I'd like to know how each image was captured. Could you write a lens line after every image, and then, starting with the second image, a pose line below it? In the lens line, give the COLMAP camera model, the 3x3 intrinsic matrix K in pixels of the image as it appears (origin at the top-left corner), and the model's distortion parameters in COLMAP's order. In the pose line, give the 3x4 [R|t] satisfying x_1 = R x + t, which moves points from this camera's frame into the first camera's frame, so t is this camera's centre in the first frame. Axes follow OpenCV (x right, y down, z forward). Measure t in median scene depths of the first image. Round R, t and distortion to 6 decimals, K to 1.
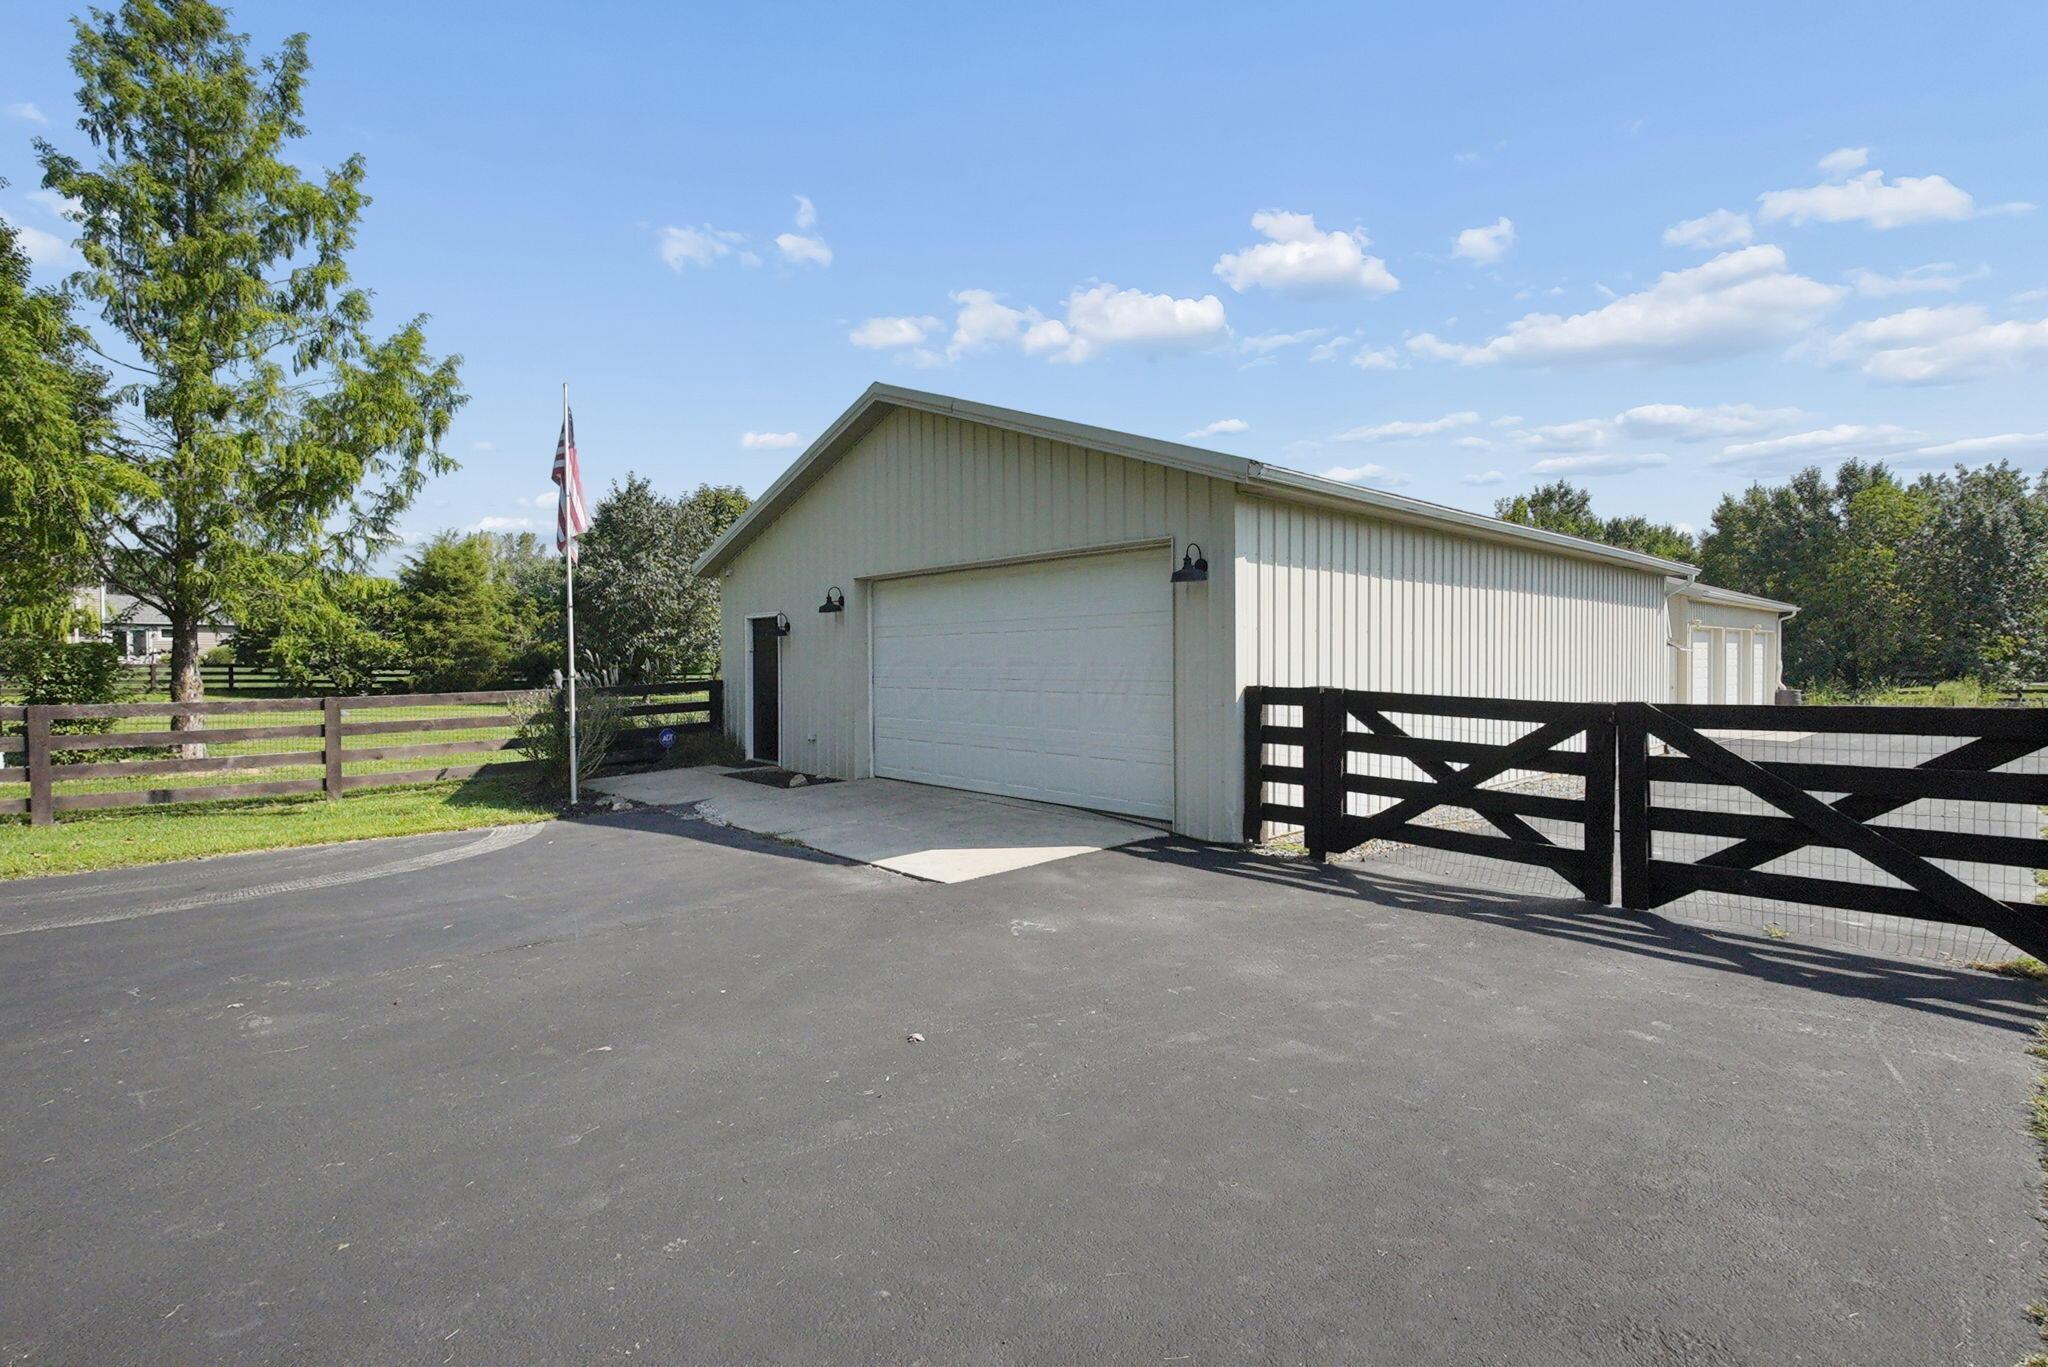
lens RADIAL K [[938.4, 0, 1024.0], [0, 938.4, 683.5], [0, 0, 1]] dist [0.010322, -0.000114]
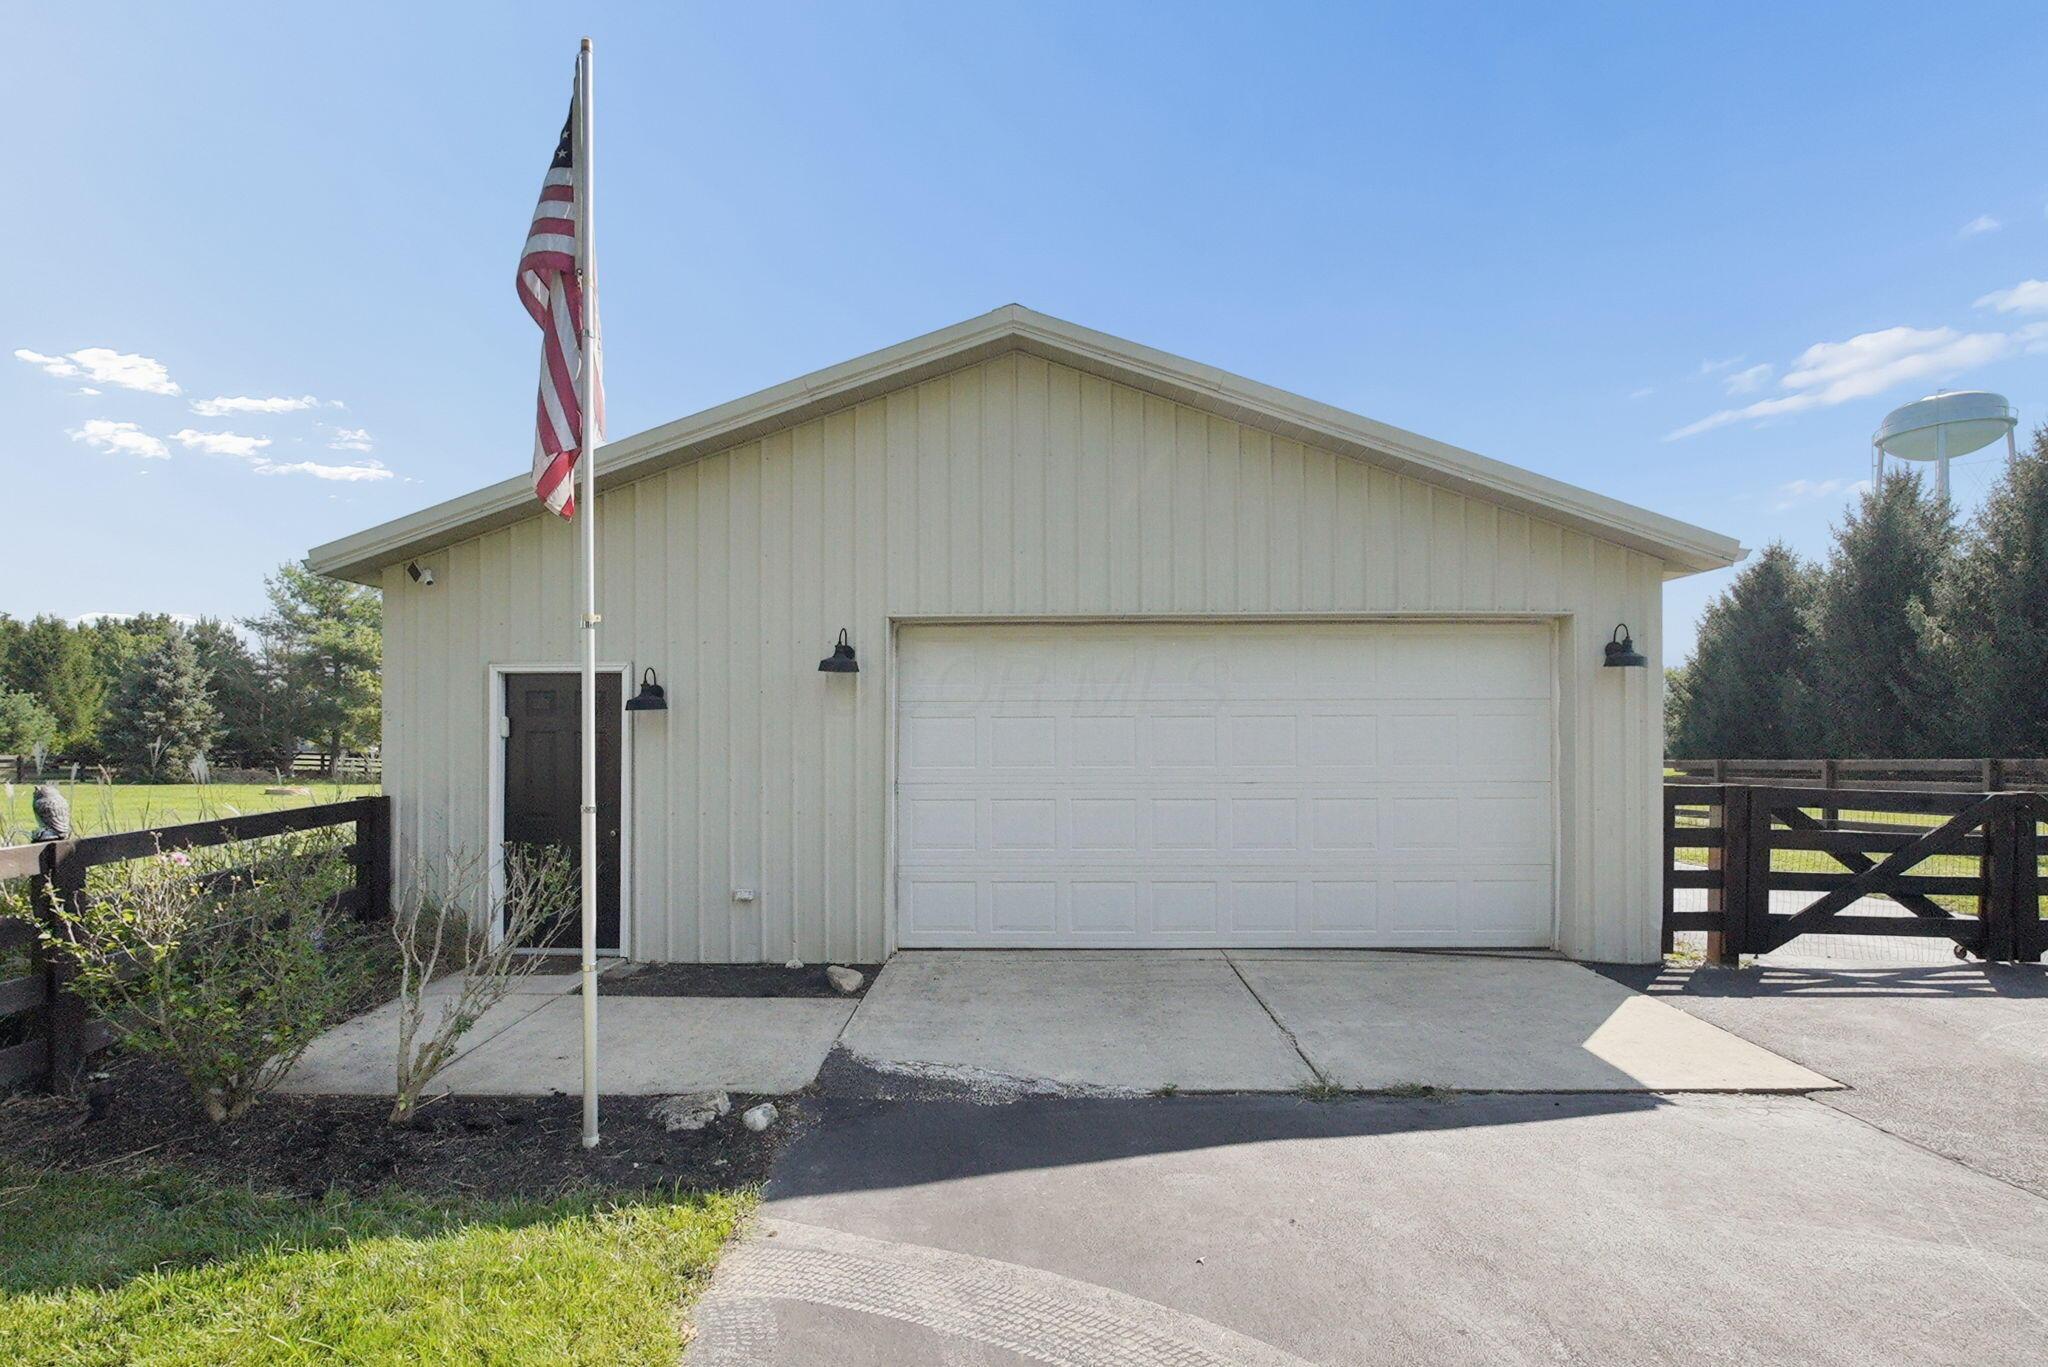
lens RADIAL K [[963.7, 0, 1023.8], [0, 963.7, 740.4], [0, 0, 1]] dist [0.001693, 0.011935]
pose [[0.689164, -0.004807, 0.724589, -0.913473], [0.015878, 0.999838, -0.008468, -0.045159], [-0.724431, 0.017341, 0.689129, 0.847993]]
